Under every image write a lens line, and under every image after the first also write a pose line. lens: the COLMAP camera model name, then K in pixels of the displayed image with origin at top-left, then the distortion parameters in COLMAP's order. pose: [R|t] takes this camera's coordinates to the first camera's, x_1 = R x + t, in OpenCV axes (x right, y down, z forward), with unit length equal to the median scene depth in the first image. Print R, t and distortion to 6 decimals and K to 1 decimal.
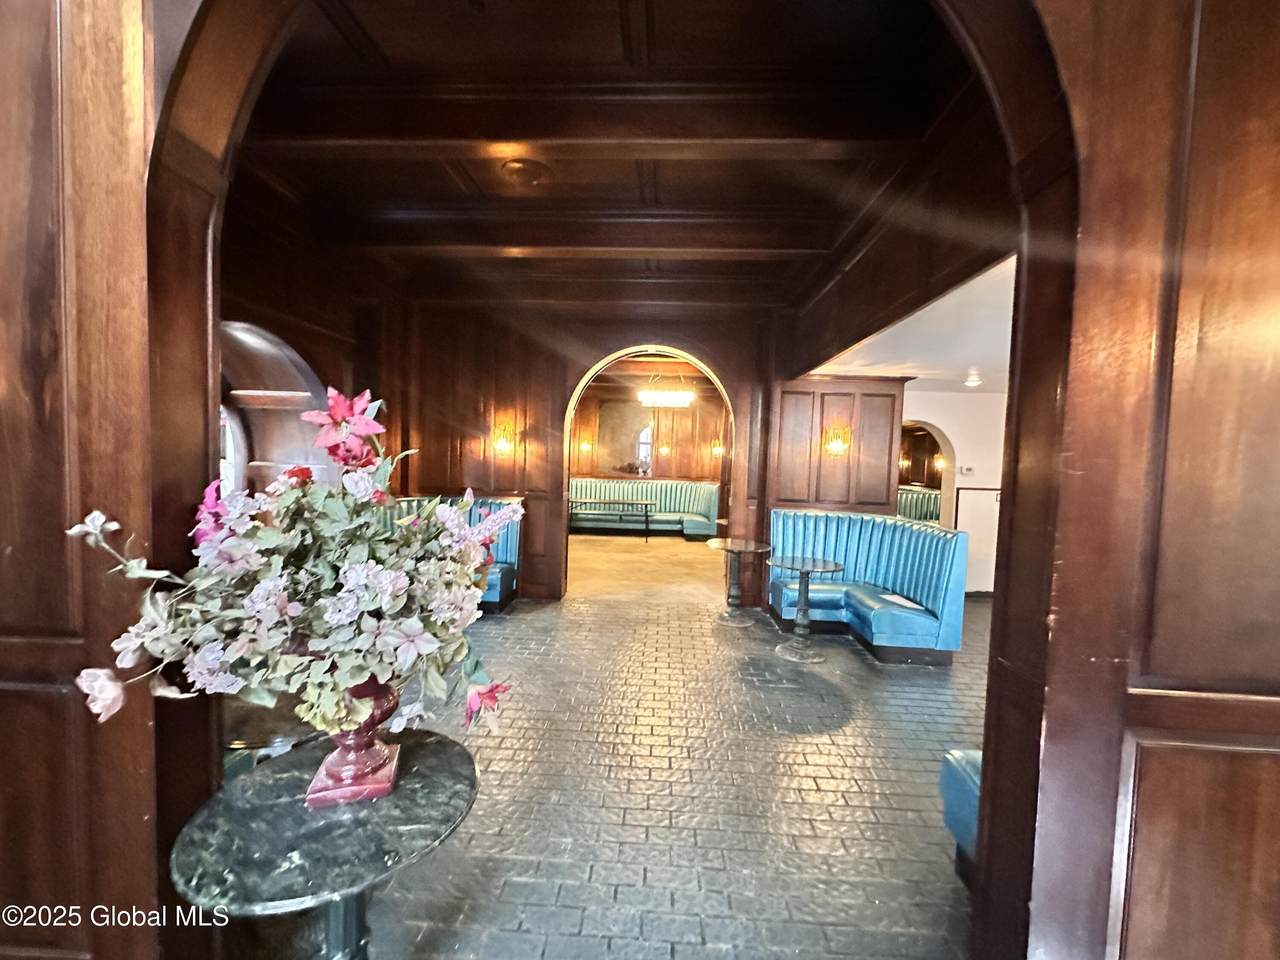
lens RADIAL K [[511.0, 0, 639.4], [0, 511.0, 477.7], [0, 0, 1]] dist [0.011786, 0.000878]
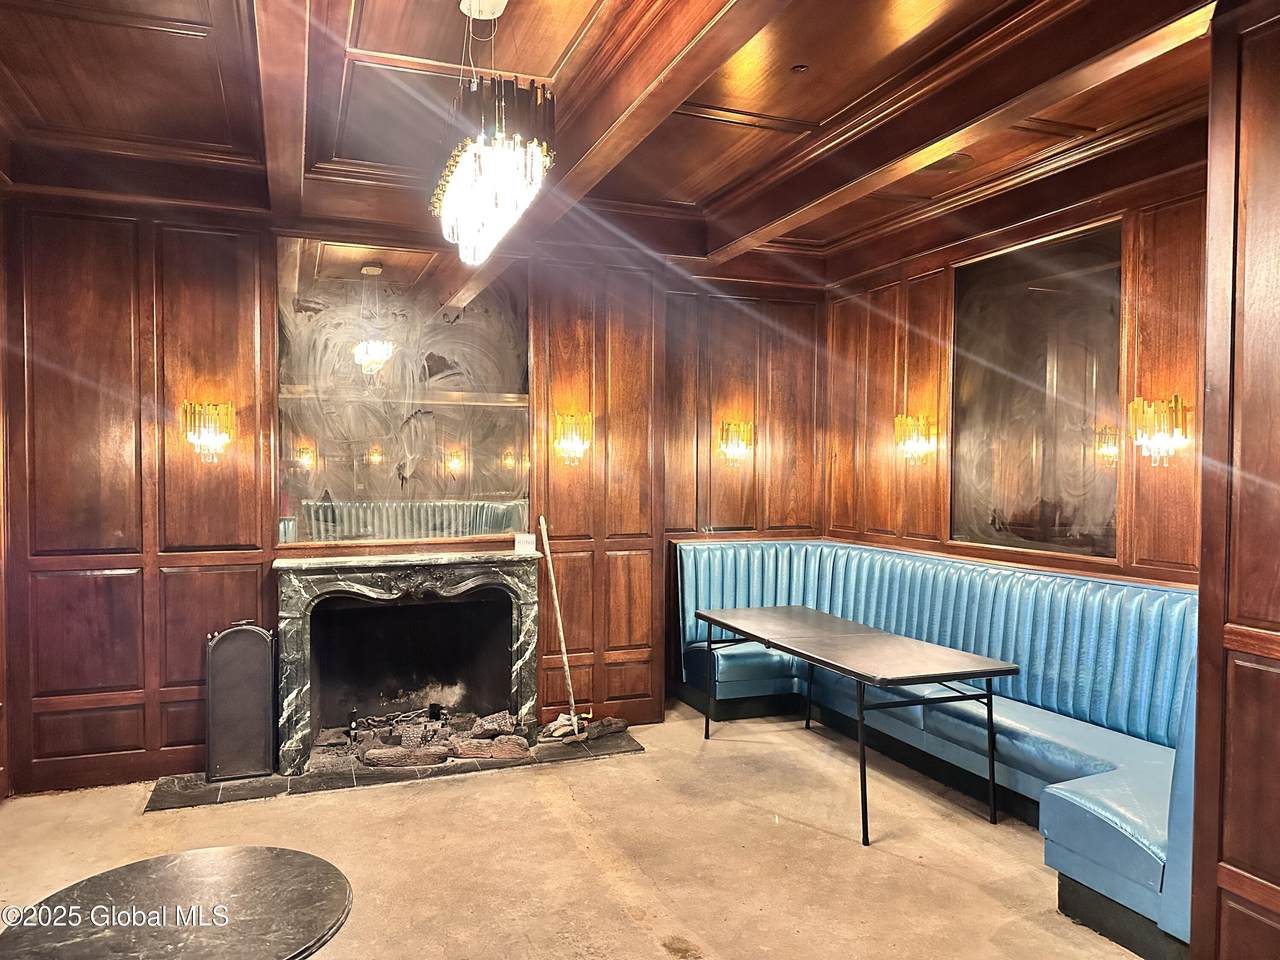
lens RADIAL K [[901.2, 0, 640.3], [0, 901.2, 475.6], [0, 0, 1]] dist [0.051069, -0.021555]
pose [[0.411212, -0.012209, -0.911458, 0.309168], [-0.043122, 0.998530, -0.032830, -0.018524], [0.910519, 0.052804, 0.410081, 0.639873]]
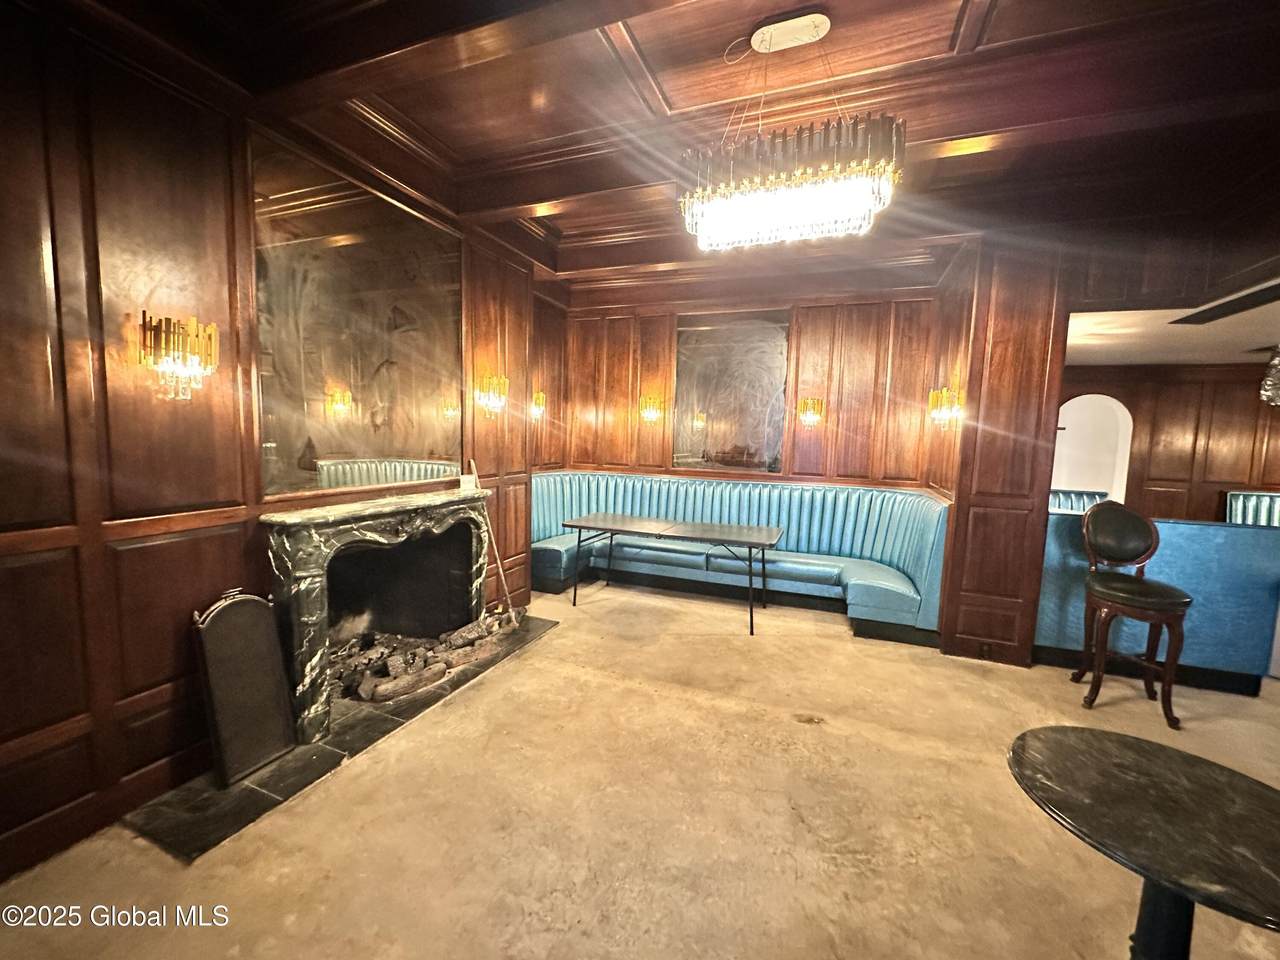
lens RADIAL K [[511.0, 0, 644.1], [0, 511.0, 481.8], [0, 0, 1]] dist [0.011786, 0.000878]
pose [[0.947939, 0.026403, -0.317357, 0.054742], [-0.016775, 0.999314, 0.033031, -0.008995], [0.318011, -0.025988, 0.947731, 0.506241]]
